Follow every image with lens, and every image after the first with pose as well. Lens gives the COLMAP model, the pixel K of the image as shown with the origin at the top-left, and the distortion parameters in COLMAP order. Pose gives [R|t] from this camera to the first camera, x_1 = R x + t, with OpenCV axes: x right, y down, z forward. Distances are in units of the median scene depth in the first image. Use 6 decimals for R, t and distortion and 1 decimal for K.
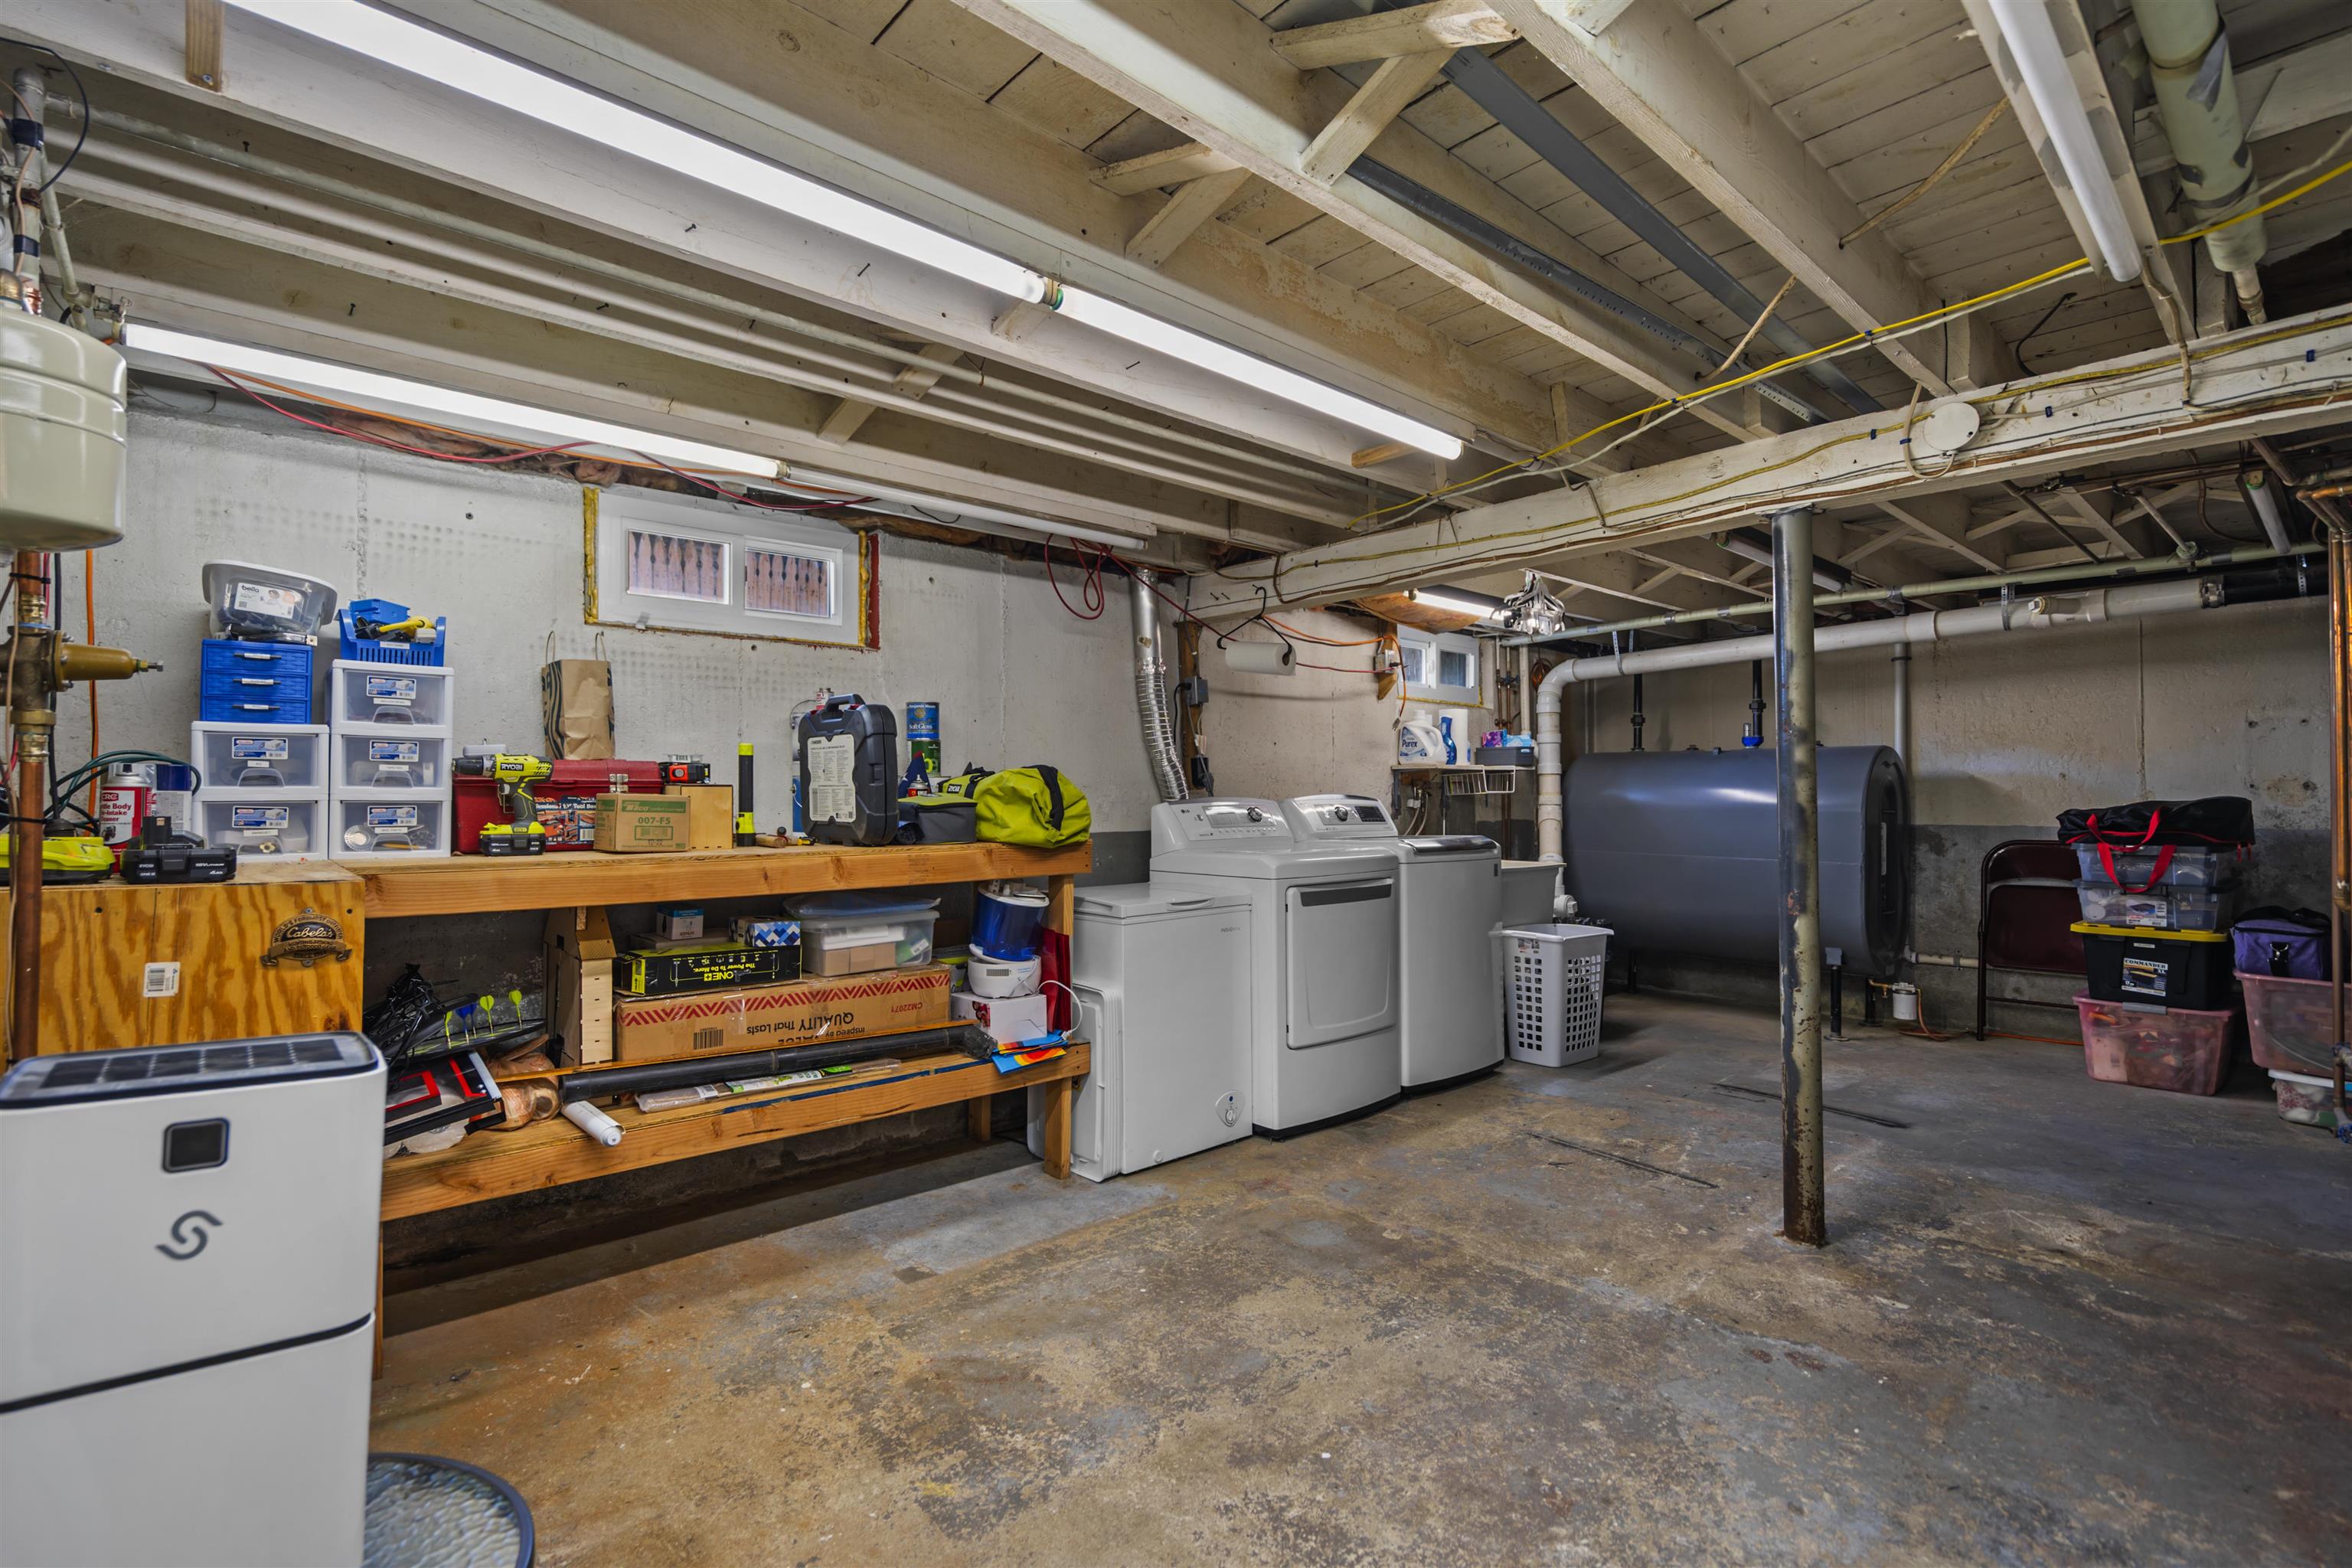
lens RADIAL K [[1084.7, 0, 1174.5], [0, 1084.7, 788.2], [0, 0, 1]] dist [-0.005340, 0.003222]
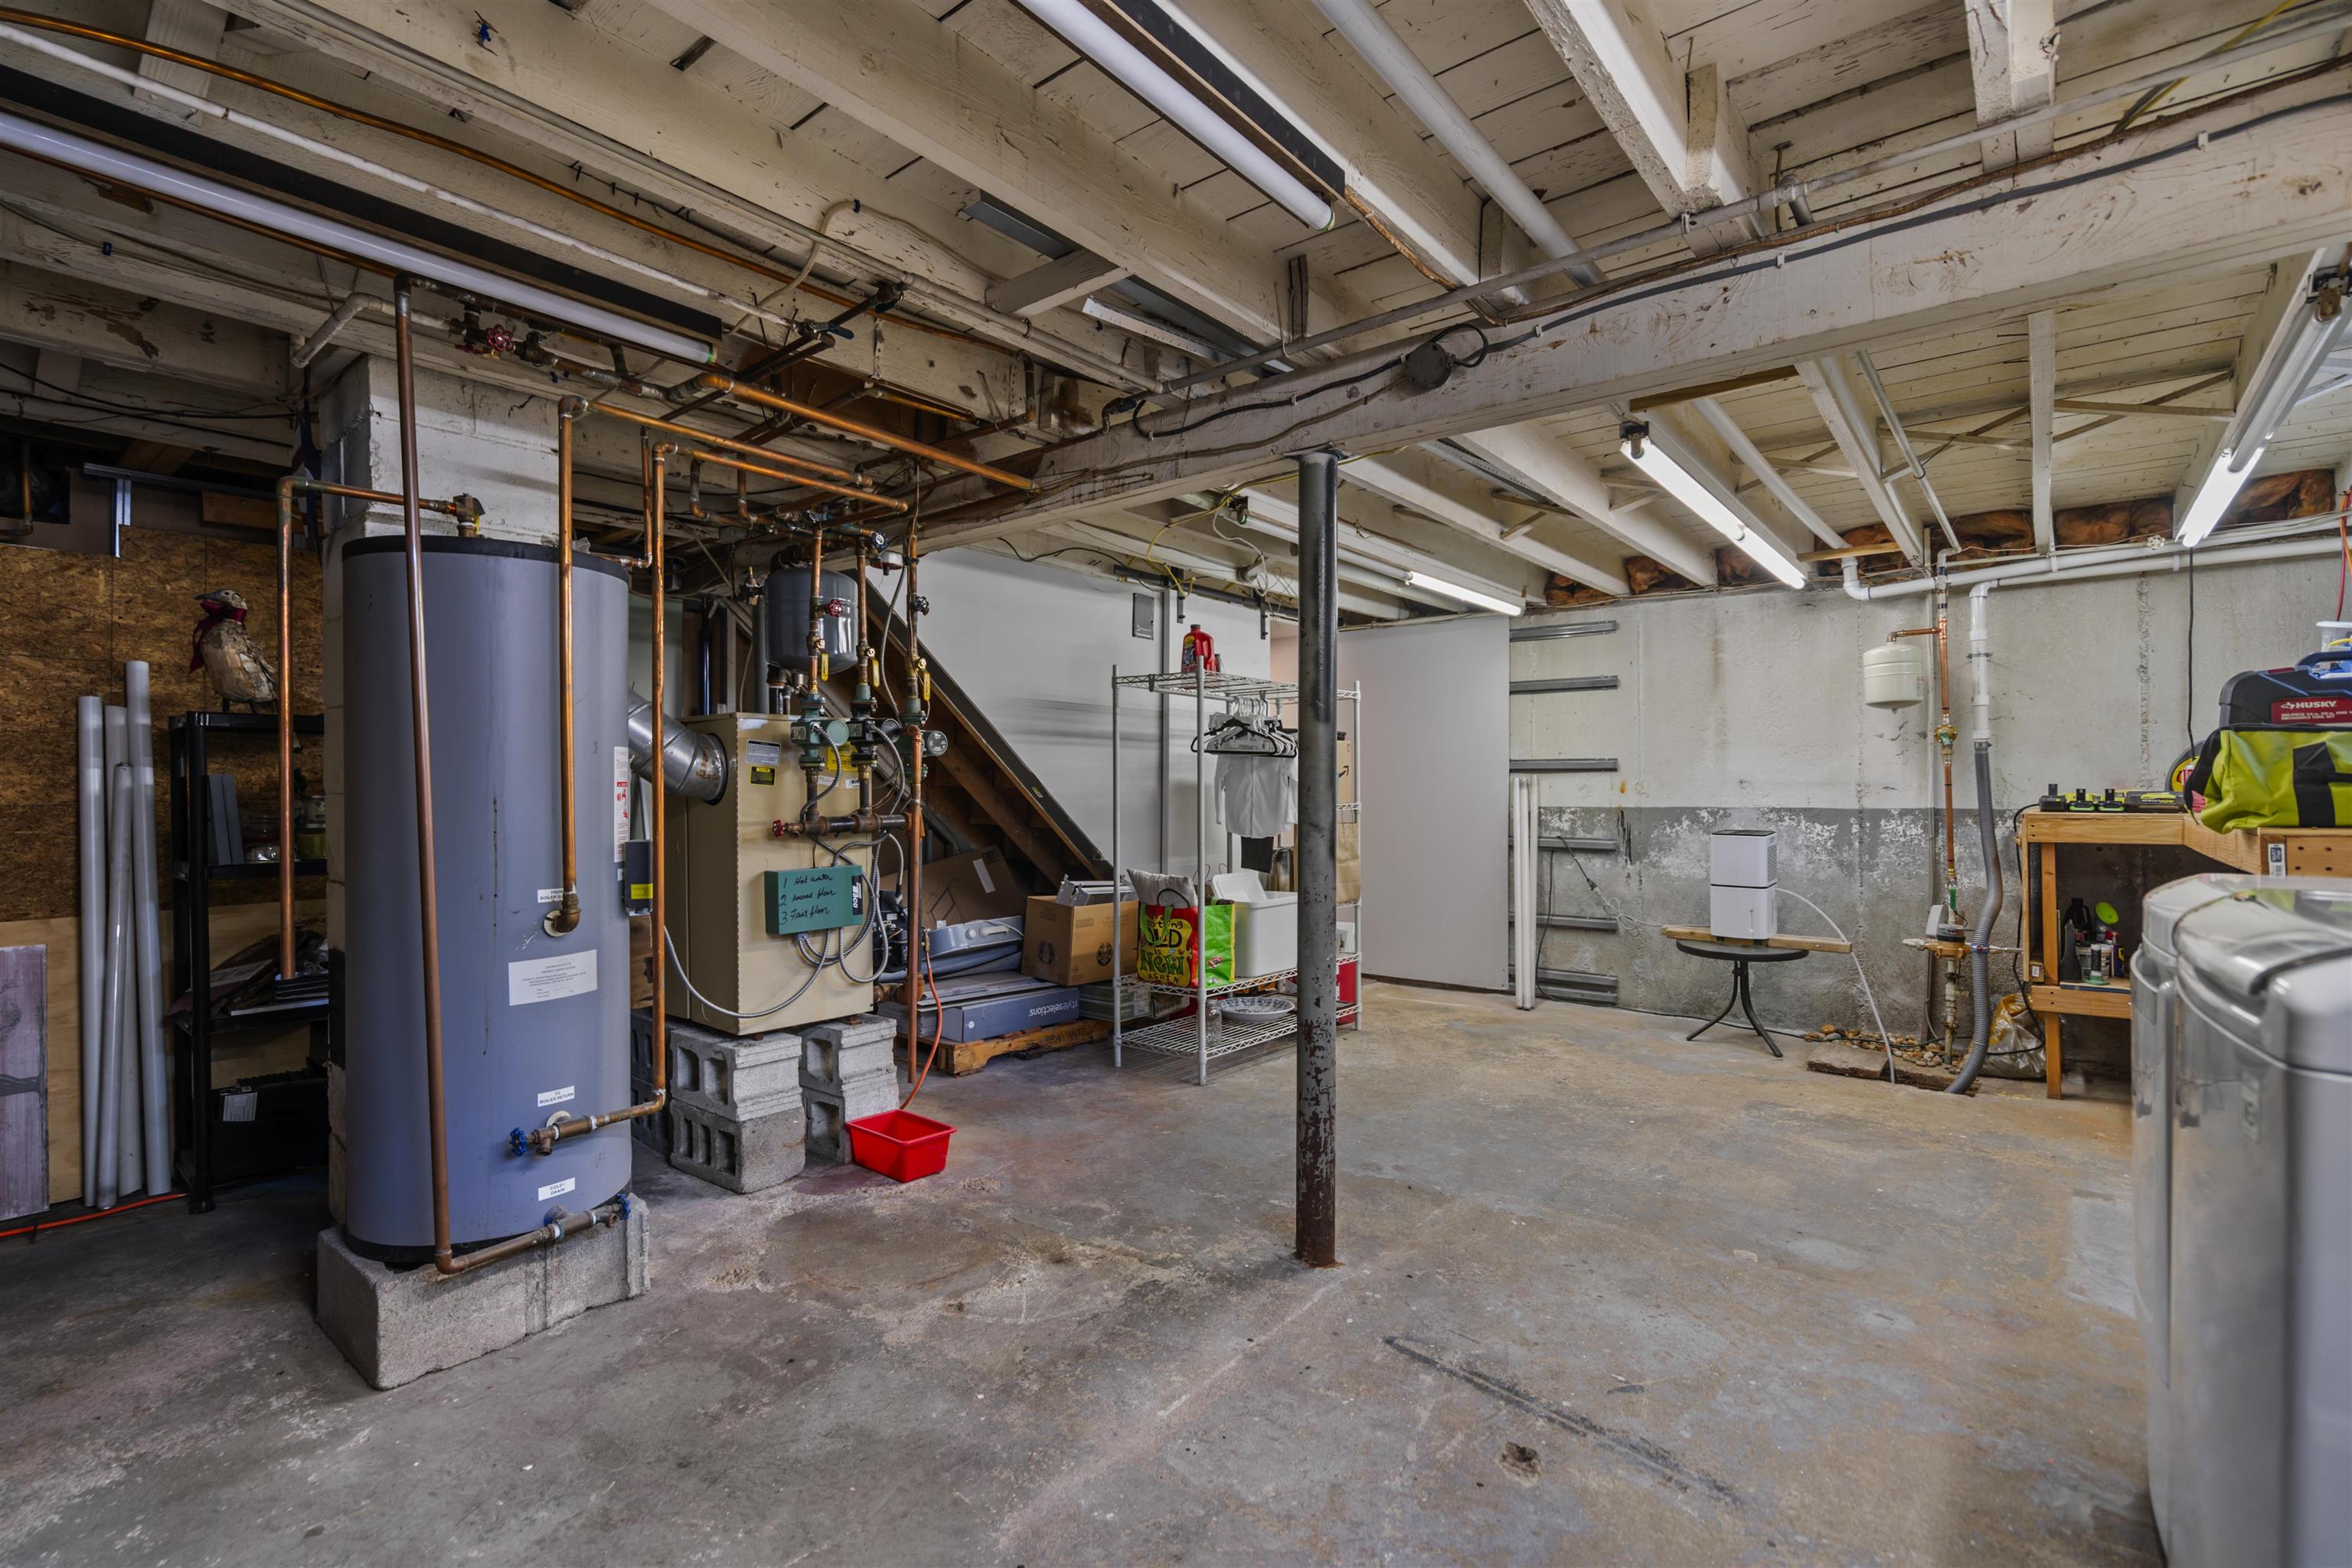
lens RADIAL K [[1084.7, 0, 1177.1], [0, 1084.7, 790.7], [0, 0, 1]] dist [-0.005340, 0.003222]
pose [[-0.987318, 0.004063, -0.158703, 0.865833], [0.005570, 0.999944, -0.009051, 0.032917], [0.158658, -0.009820, -0.987285, 1.942362]]
